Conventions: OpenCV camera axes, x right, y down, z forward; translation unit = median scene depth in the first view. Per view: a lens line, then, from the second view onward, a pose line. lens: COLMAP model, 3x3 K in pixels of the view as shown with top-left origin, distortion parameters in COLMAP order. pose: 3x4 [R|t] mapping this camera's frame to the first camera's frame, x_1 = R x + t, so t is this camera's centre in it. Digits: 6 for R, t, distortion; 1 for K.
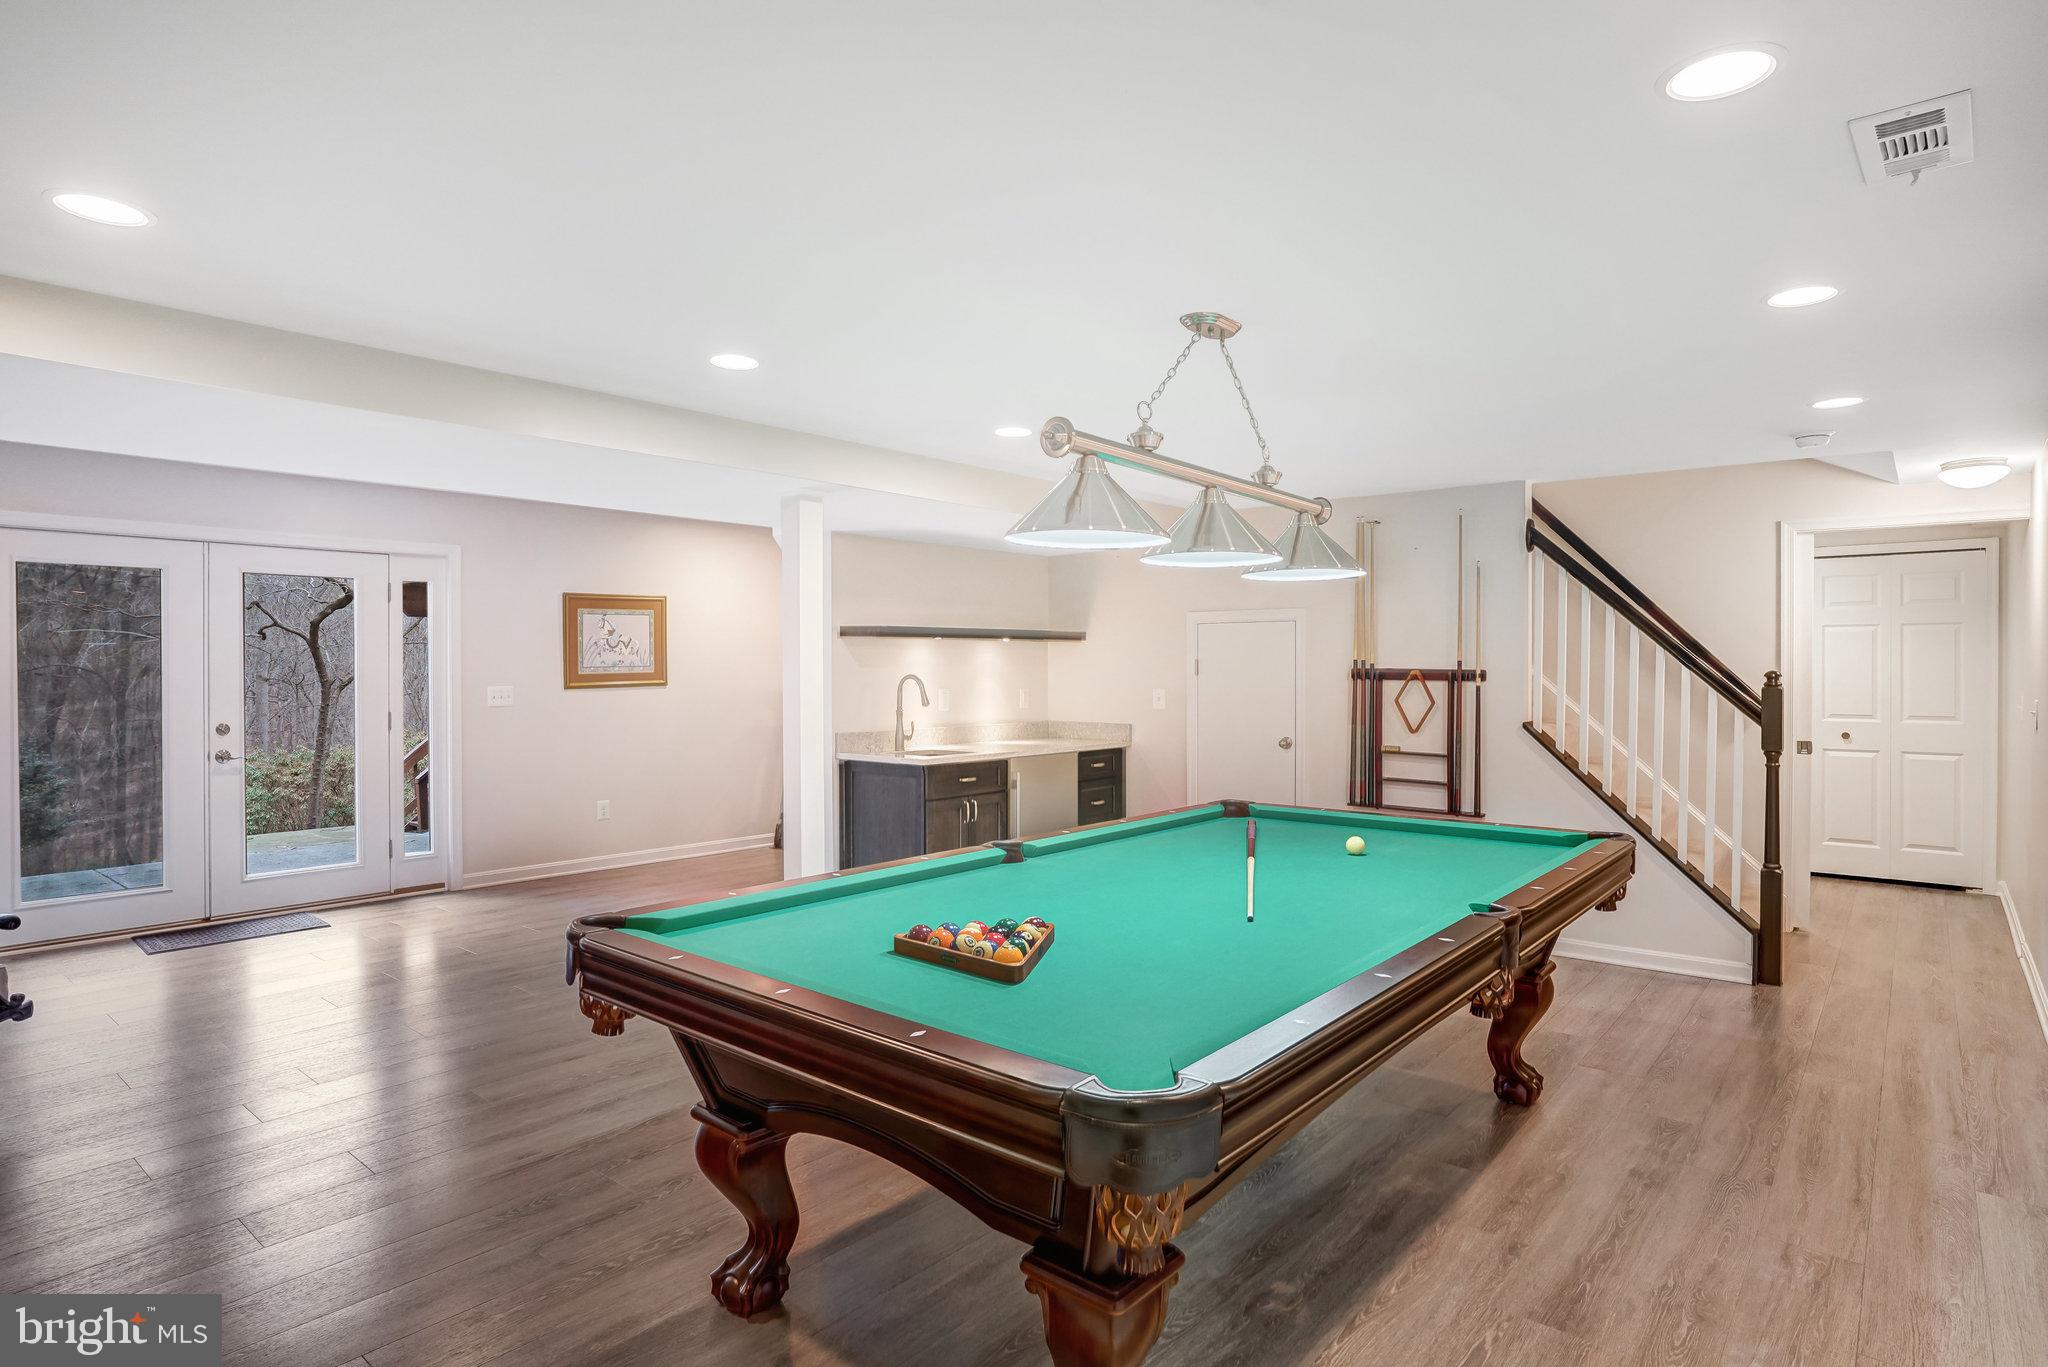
lens RADIAL K [[1109.9, 0, 1018.5], [0, 1109.9, 677.1], [0, 0, 1]] dist [-0.037499, 0.021319]
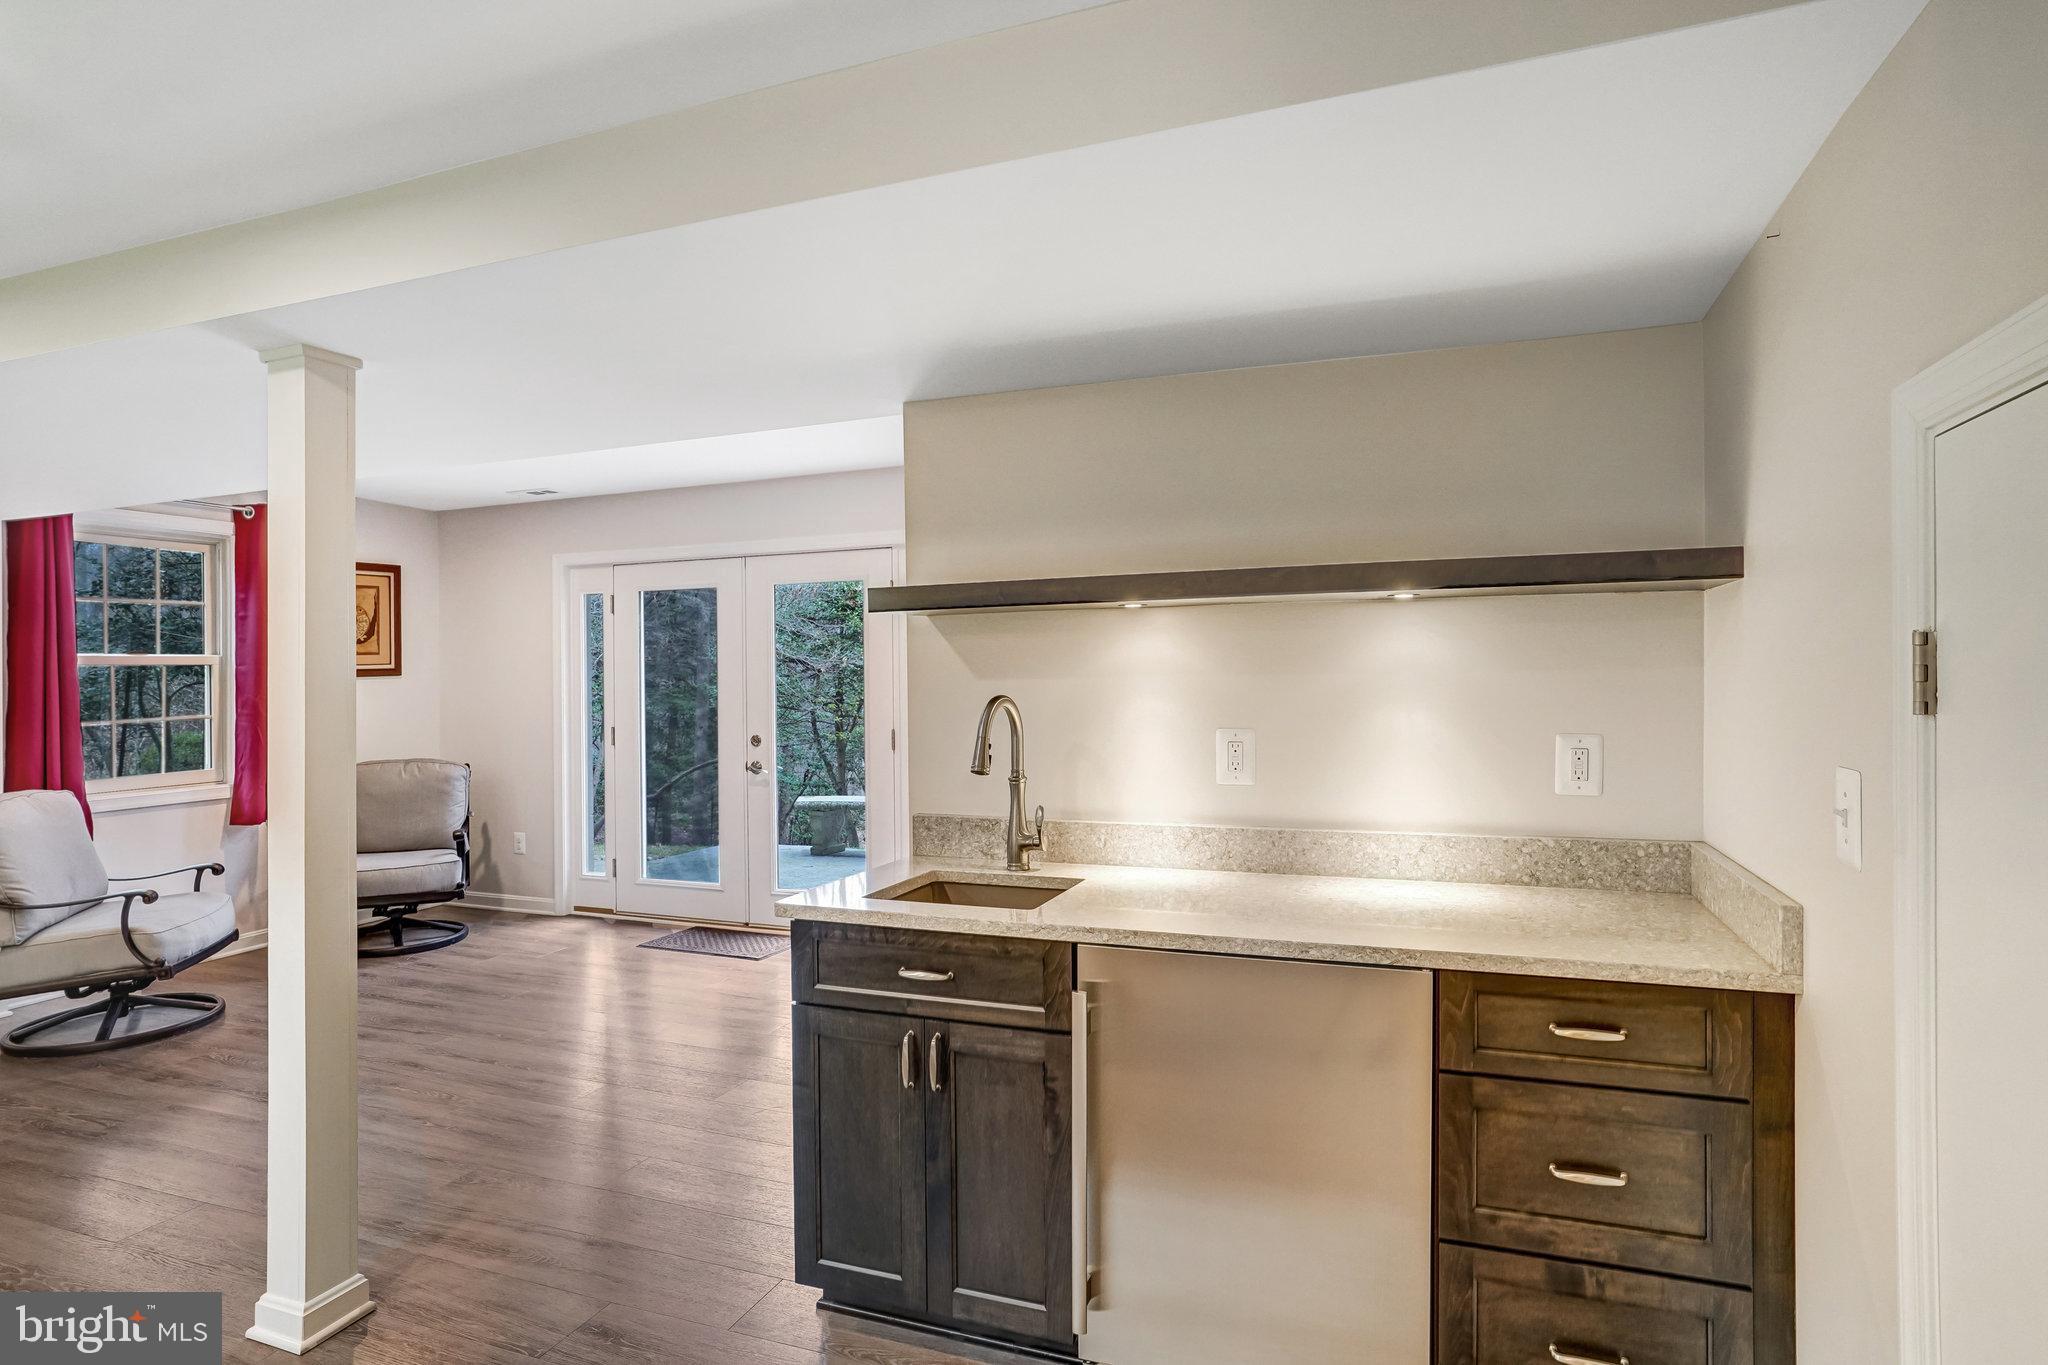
lens RADIAL K [[1109.9, 0, 1018.5], [0, 1109.9, 682.2], [0, 0, 1]] dist [-0.037499, 0.021319]
pose [[0.294292, 0.003628, -0.955709, 0.385330], [0.001520, 0.999990, 0.004264, -0.012288], [0.955714, -0.002707, 0.294284, 1.115373]]
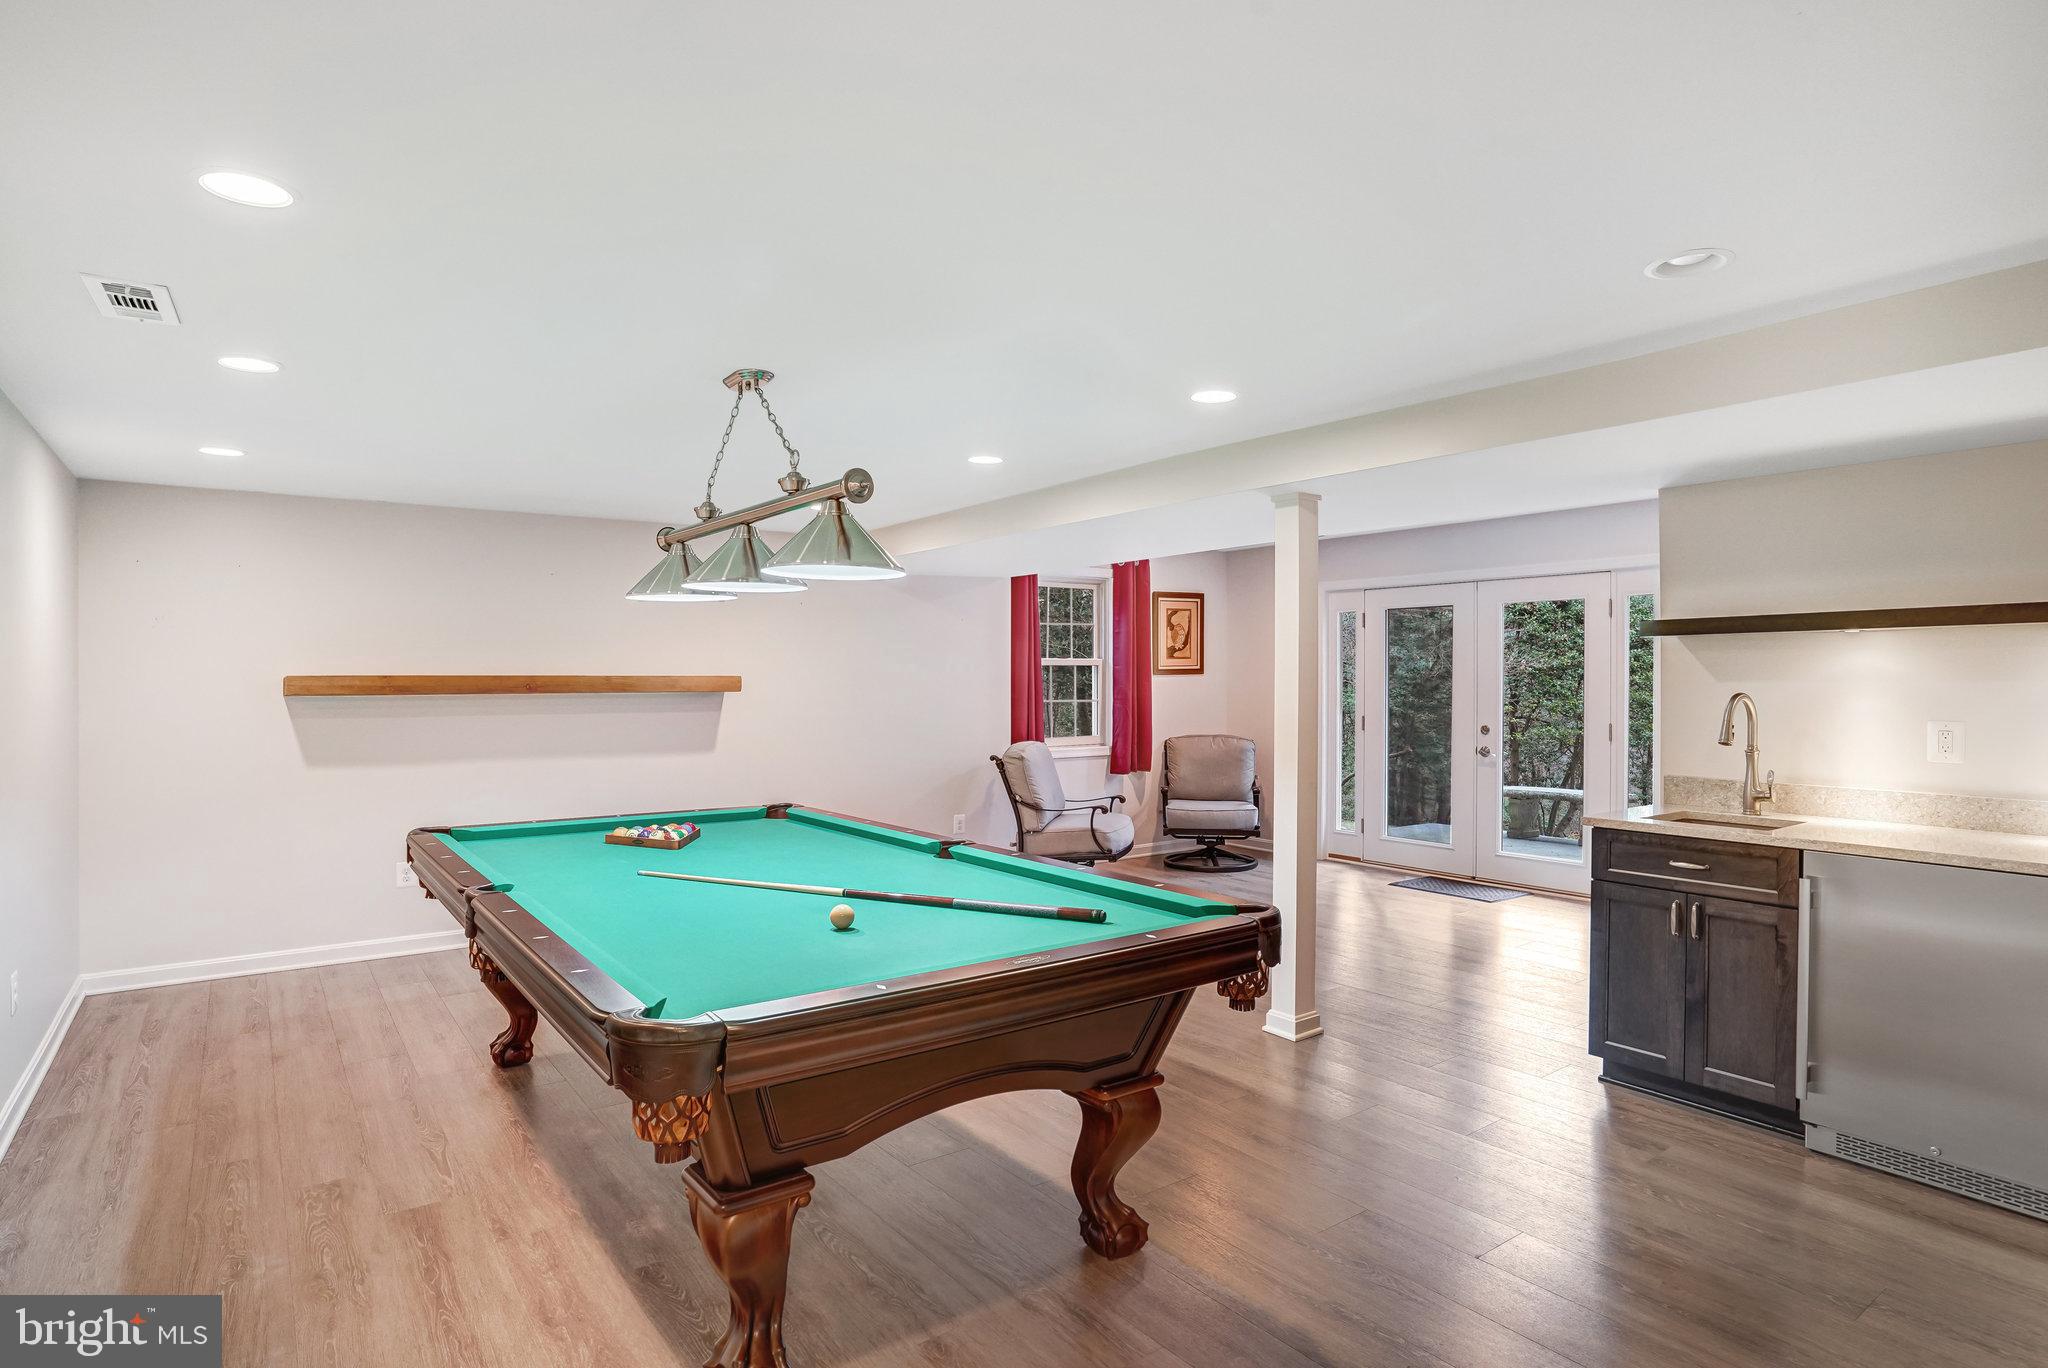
lens RADIAL K [[1109.9, 0, 1028.6], [0, 1109.9, 675.9], [0, 0, 1]] dist [-0.037499, 0.021319]
pose [[-0.251182, -0.002379, -0.967937, 0.747718], [-0.011670, 0.999932, 0.000571, -0.010003], [0.967869, 0.011440, -0.251193, 0.972041]]
